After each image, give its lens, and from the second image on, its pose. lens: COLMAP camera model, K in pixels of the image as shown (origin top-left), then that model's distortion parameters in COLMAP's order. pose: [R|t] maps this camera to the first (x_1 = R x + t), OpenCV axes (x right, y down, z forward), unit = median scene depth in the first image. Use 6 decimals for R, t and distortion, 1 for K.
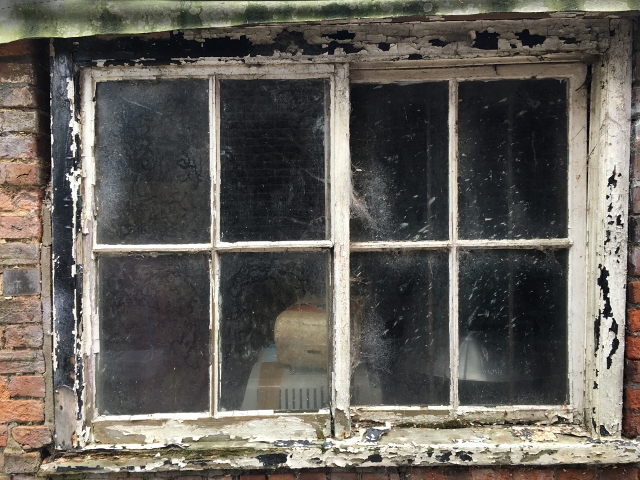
lens RADIAL K [[540.1, 0, 317.1], [0, 540.1, 239.3], [0, 0, 1]] dist [0.089184, -0.120684]
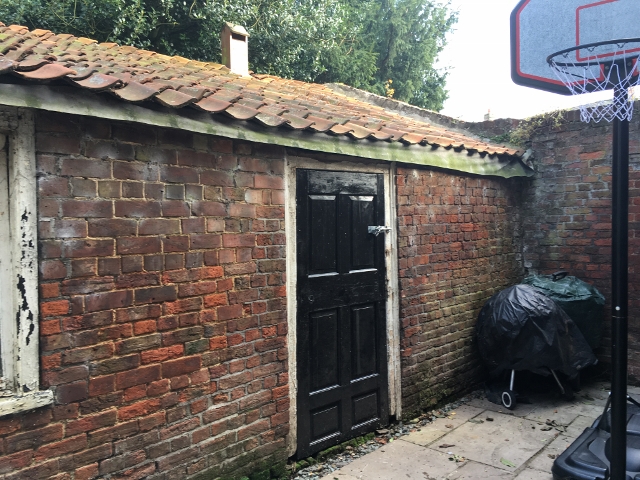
lens RADIAL K [[540.1, 0, 317.1], [0, 540.1, 239.3], [0, 0, 1]] dist [0.089184, -0.120684]
pose [[0.693268, -0.023732, 0.720289, 0.019361], [0.044043, 0.998985, -0.009477, 0.002141], [-0.719333, 0.038294, 0.693609, -0.576472]]
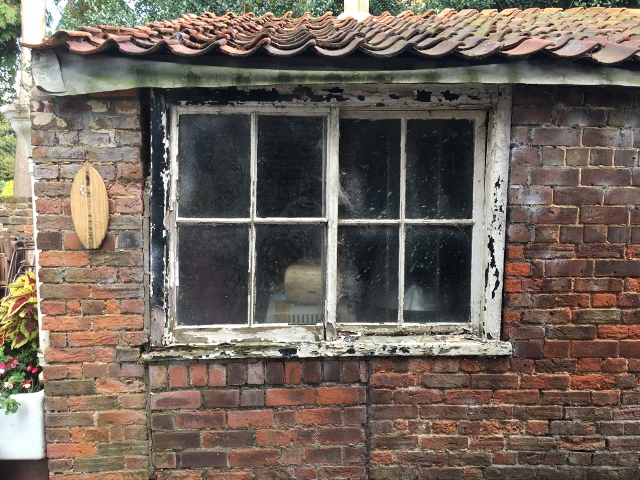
lens RADIAL K [[540.1, 0, 317.1], [0, 540.1, 239.3], [0, 0, 1]] dist [0.089184, -0.120684]
pose [[0.998556, 0.015891, 0.051310, -0.082113], [-0.017335, 0.999463, 0.027819, 0.021773], [-0.050840, -0.028669, 0.998295, -0.596849]]
